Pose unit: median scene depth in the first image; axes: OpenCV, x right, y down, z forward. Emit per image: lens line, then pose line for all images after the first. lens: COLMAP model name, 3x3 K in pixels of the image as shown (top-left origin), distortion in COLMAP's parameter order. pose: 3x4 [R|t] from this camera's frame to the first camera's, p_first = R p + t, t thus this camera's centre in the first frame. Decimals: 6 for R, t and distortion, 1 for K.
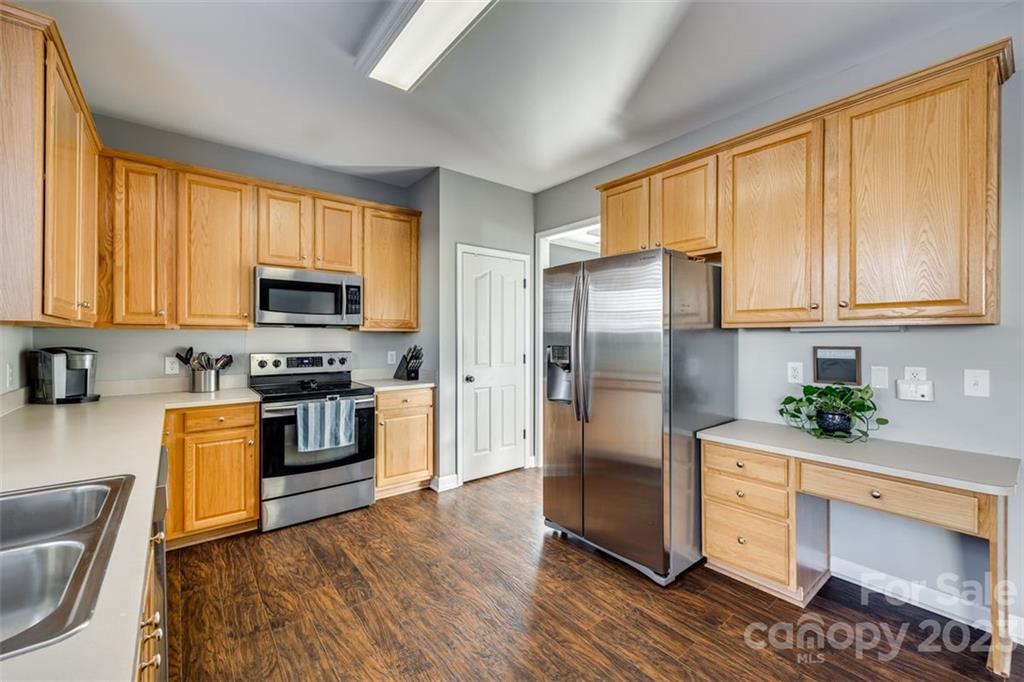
lens RADIAL K [[417.9, 0, 510.8], [0, 417.9, 334.8], [0, 0, 1]] dist [0.000602, 0.000040]
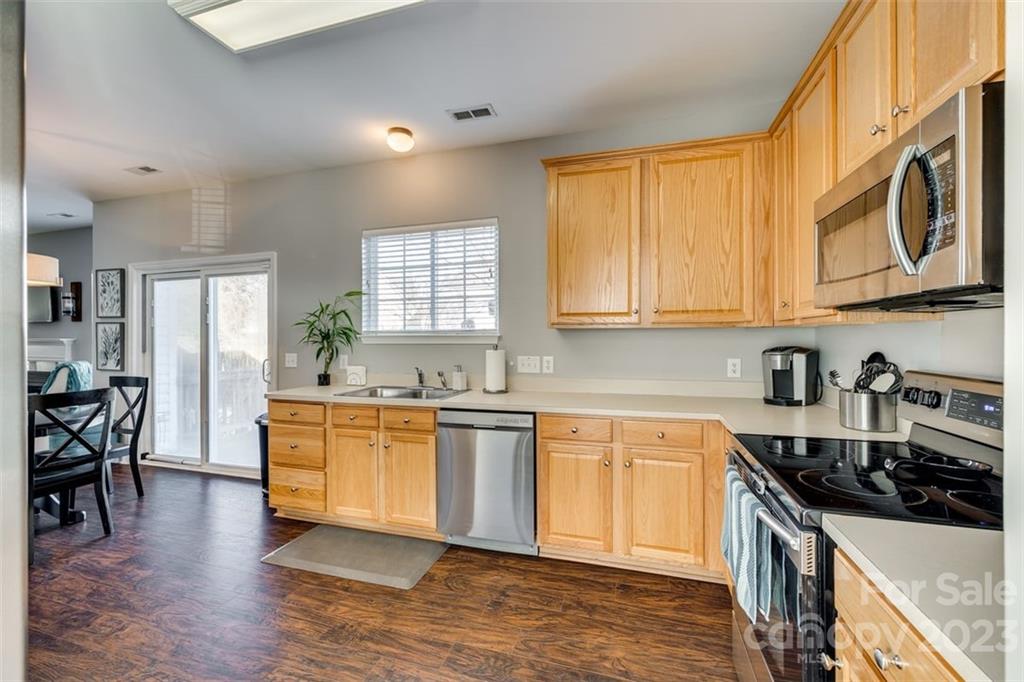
lens RADIAL K [[417.9, 0, 514.5], [0, 417.9, 339.4], [0, 0, 1]] dist [0.000602, 0.000040]
pose [[-0.824544, 0.001014, -0.565797, 0.004018], [0.005314, 0.999968, -0.005952, 0.013866], [0.565773, -0.007914, -0.824523, 1.215464]]
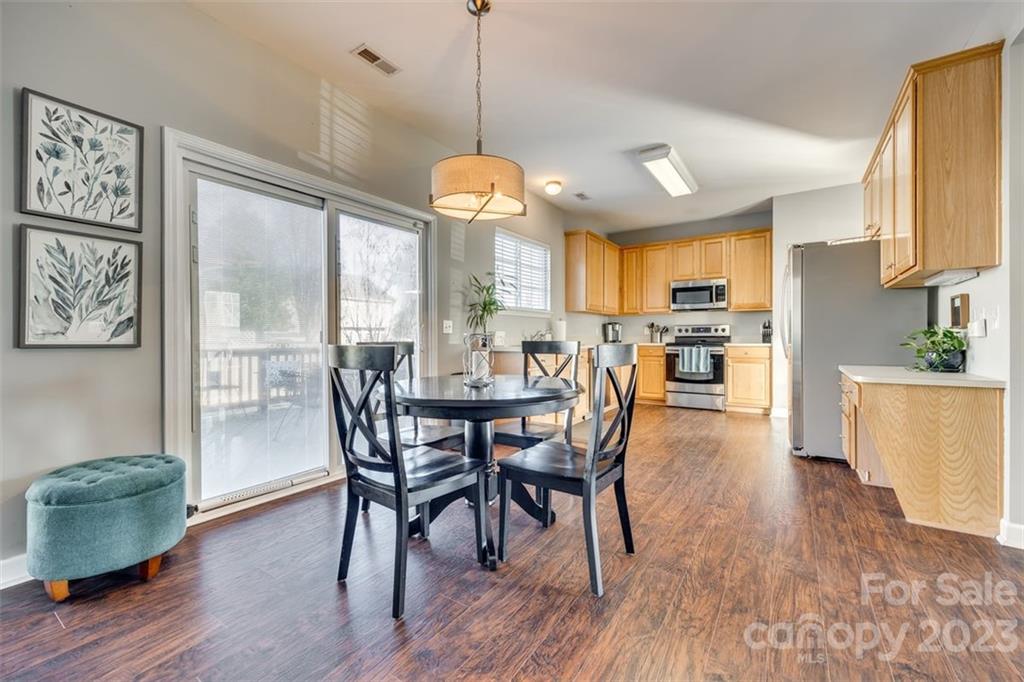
lens RADIAL K [[417.9, 0, 512.5], [0, 417.9, 338.1], [0, 0, 1]] dist [0.000602, 0.000040]
pose [[0.292843, 0.000032, -0.956161, 1.116298], [0.009532, 0.999950, 0.002953, 0.096138], [0.956113, -0.009979, 0.292828, -0.355548]]
